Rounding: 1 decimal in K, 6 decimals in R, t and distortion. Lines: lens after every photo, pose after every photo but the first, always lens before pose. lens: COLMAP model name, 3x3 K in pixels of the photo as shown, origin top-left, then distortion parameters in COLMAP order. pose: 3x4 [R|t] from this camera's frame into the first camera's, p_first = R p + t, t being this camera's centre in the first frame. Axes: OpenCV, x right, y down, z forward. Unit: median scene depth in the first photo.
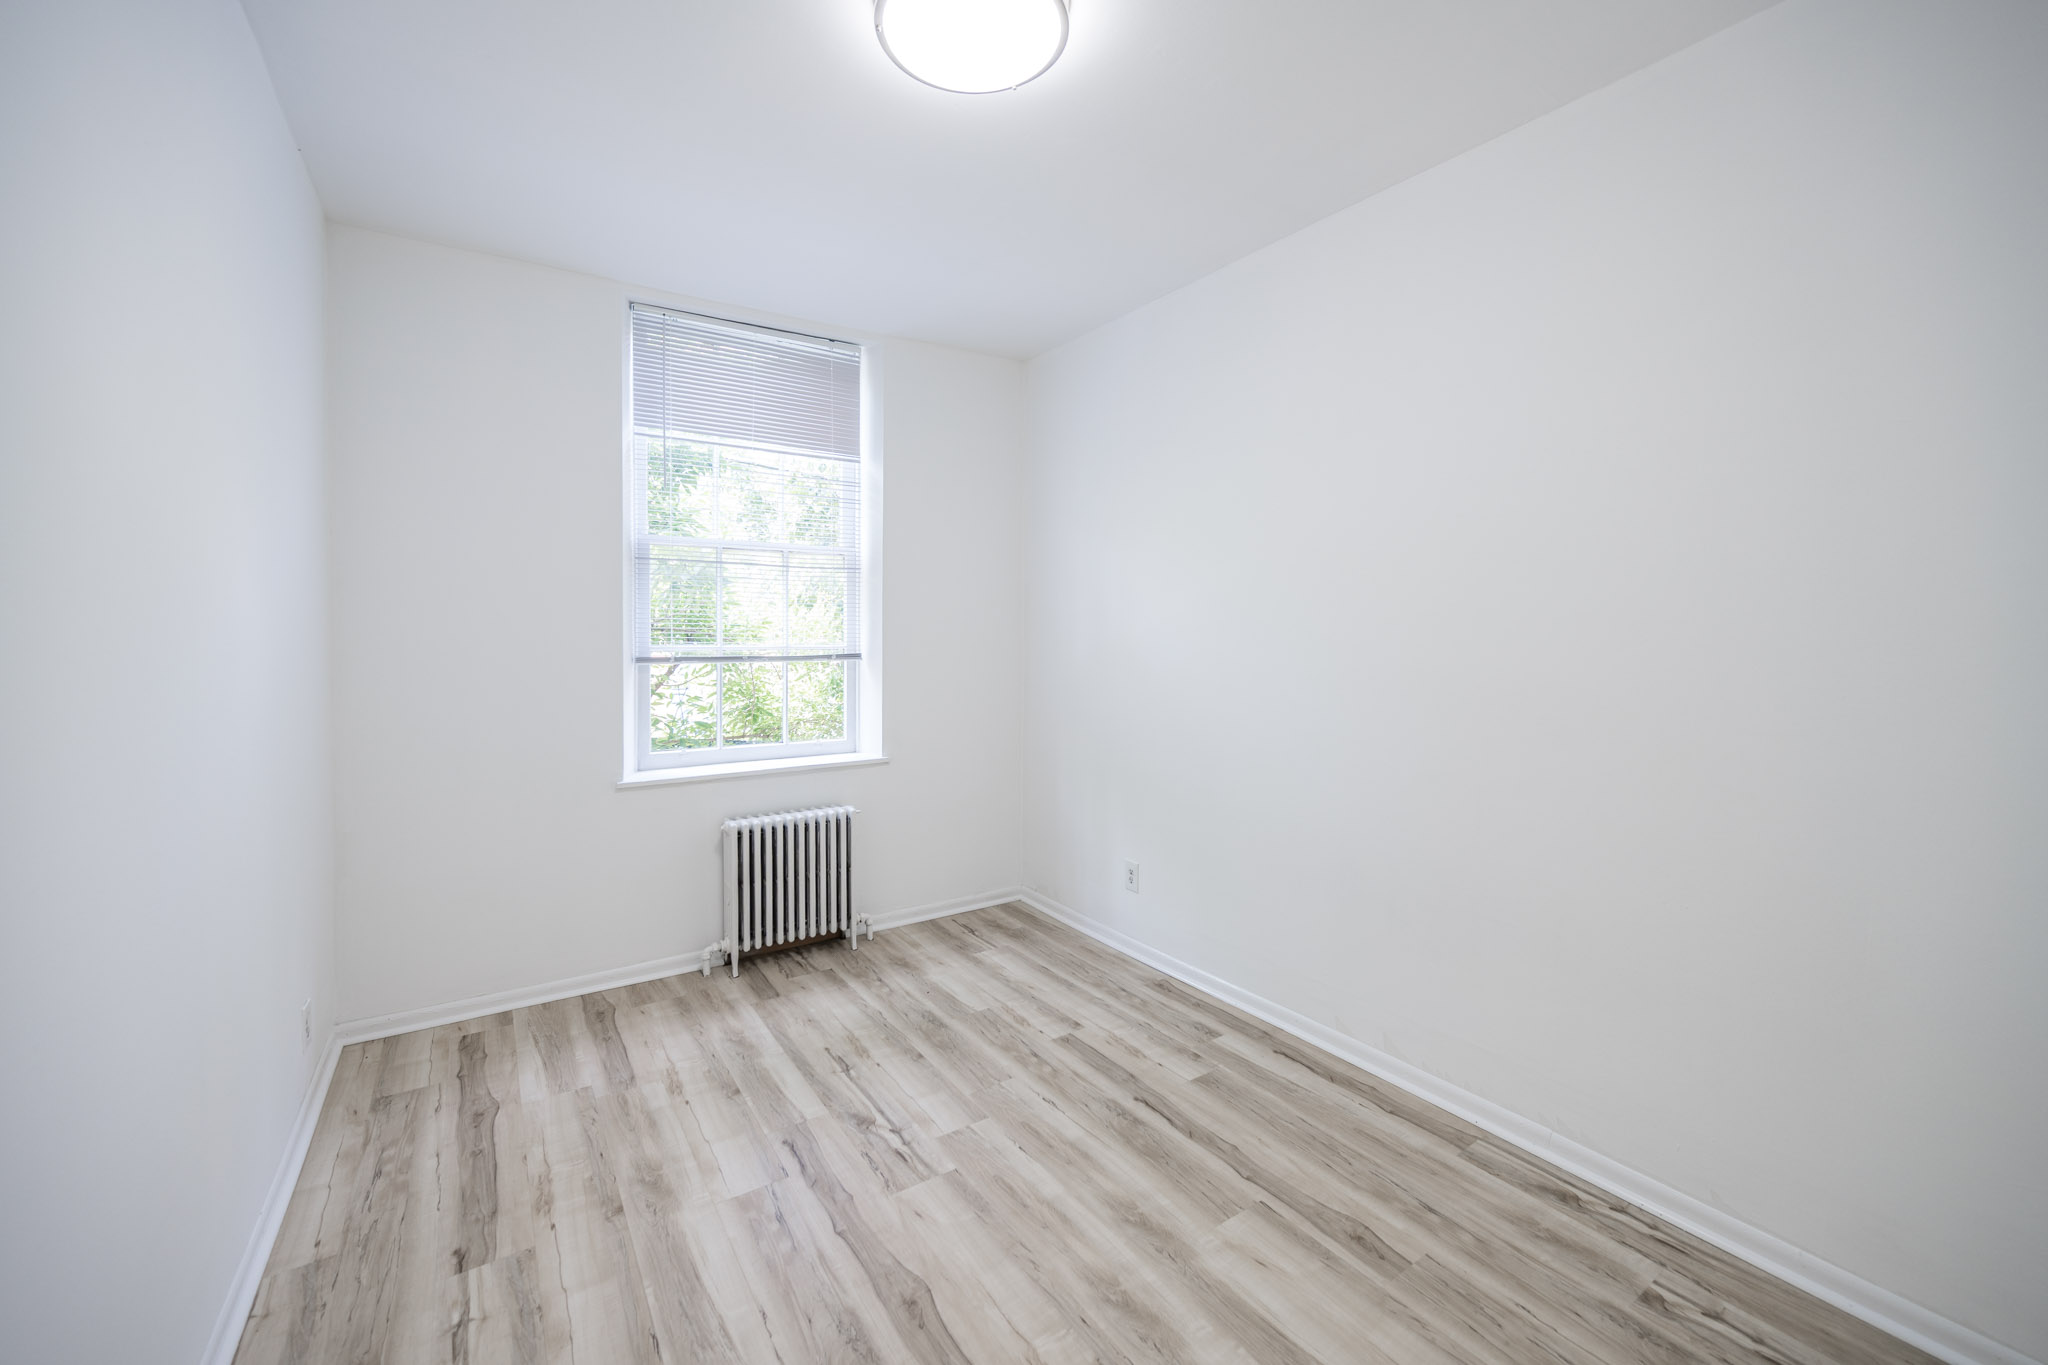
lens RADIAL K [[817.4, 0, 1022.2], [0, 817.4, 667.9], [0, 0, 1]] dist [0.000865, -0.000176]
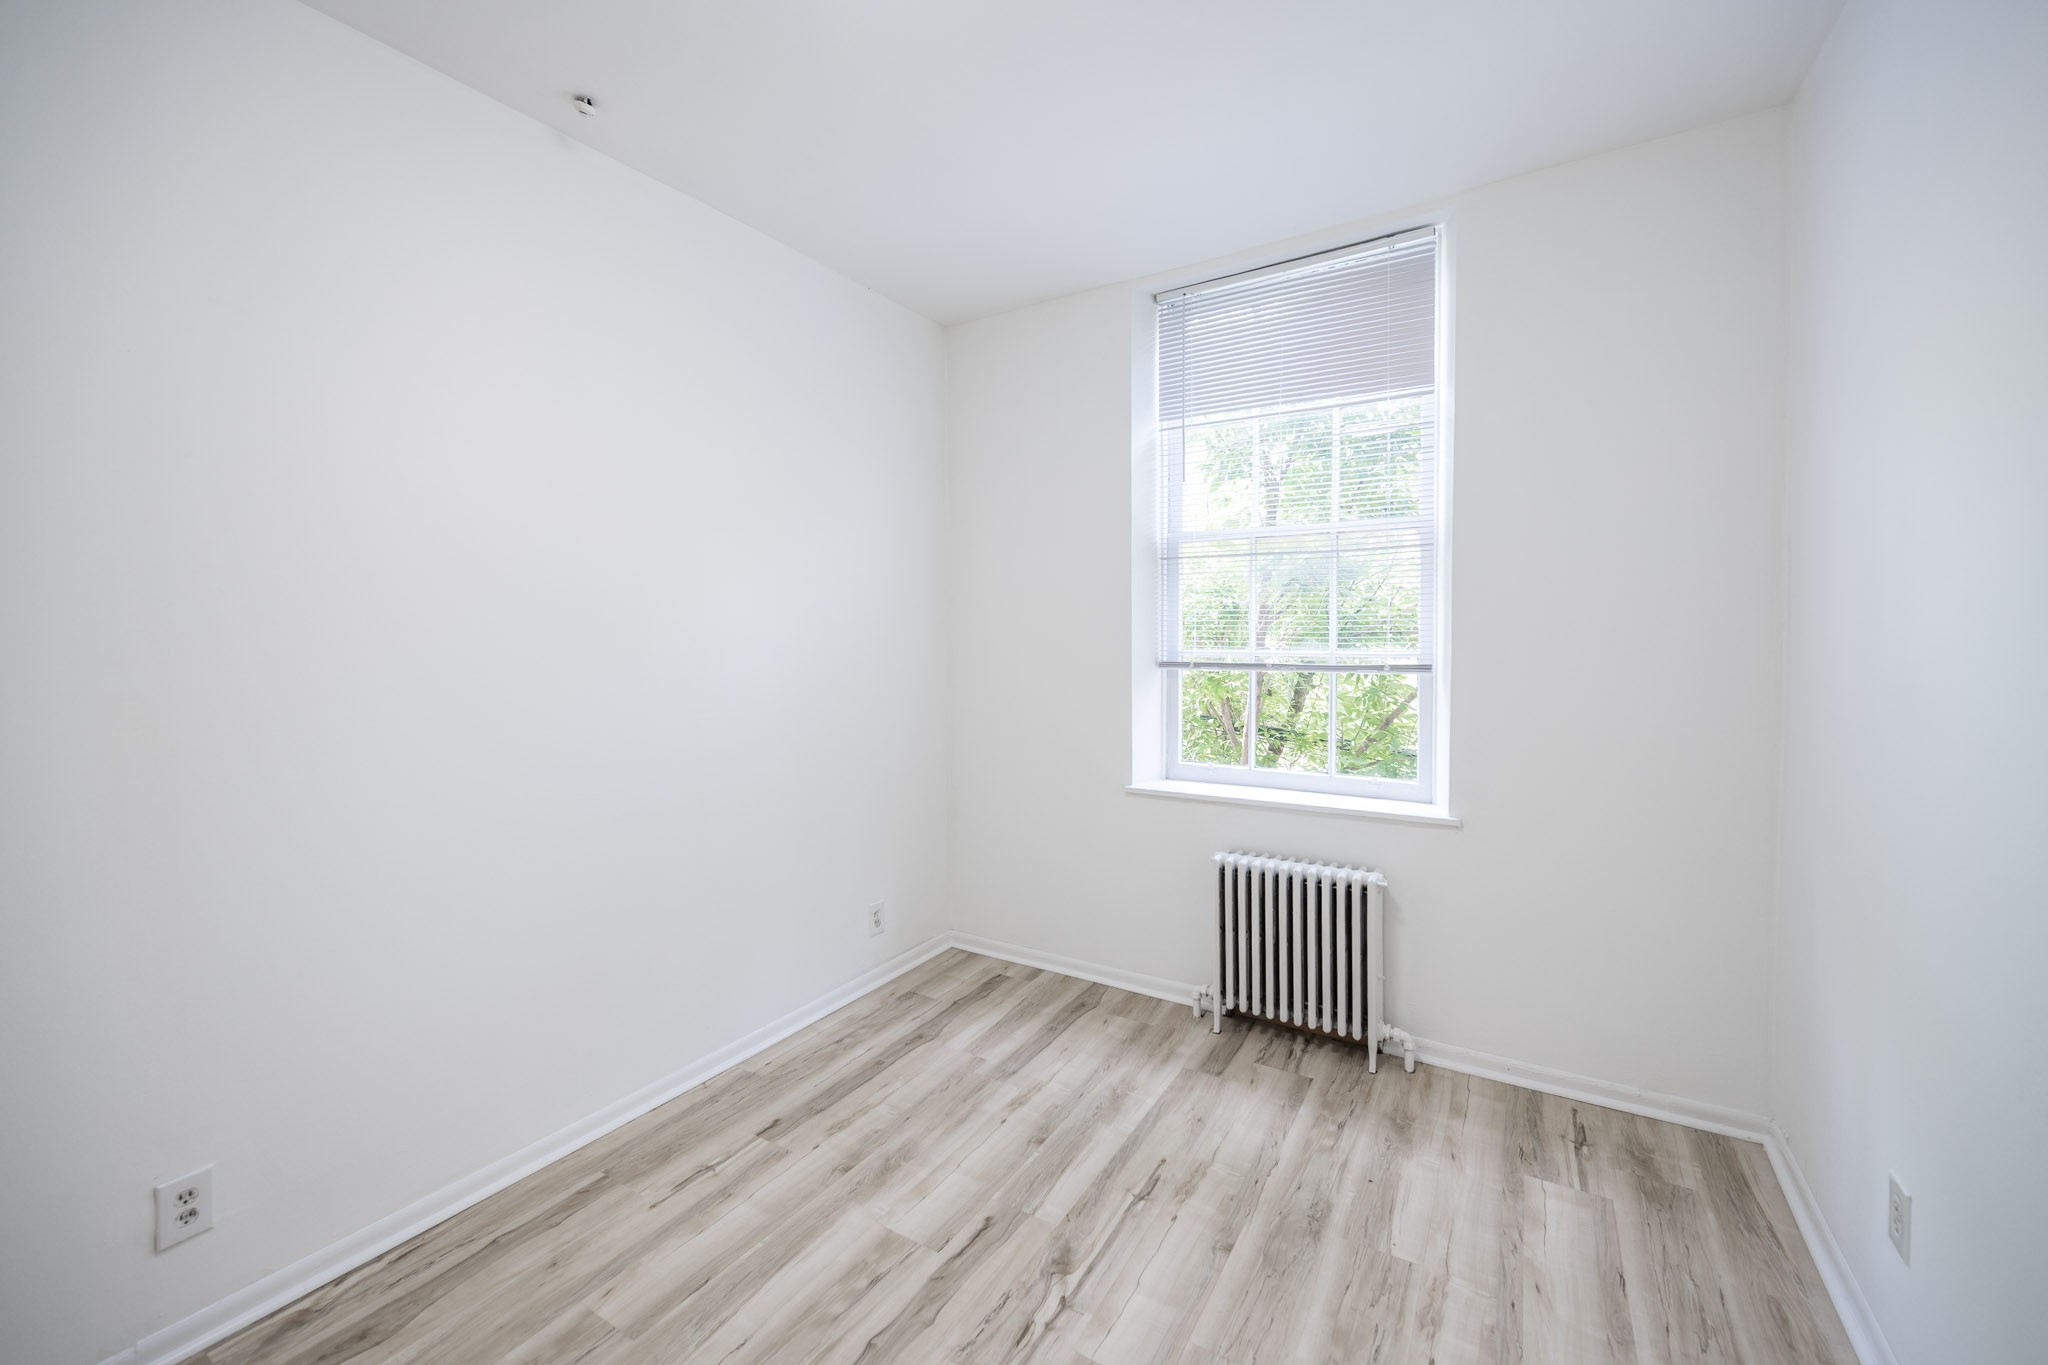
lens RADIAL K [[817.4, 0, 1022.2], [0, 817.4, 667.9], [0, 0, 1]] dist [0.000865, -0.000176]
pose [[0.419419, 0.034885, -0.907122, 0.400980], [-0.035011, 0.999140, 0.022237, -0.024582], [0.907118, 0.022432, 0.420279, 0.523586]]
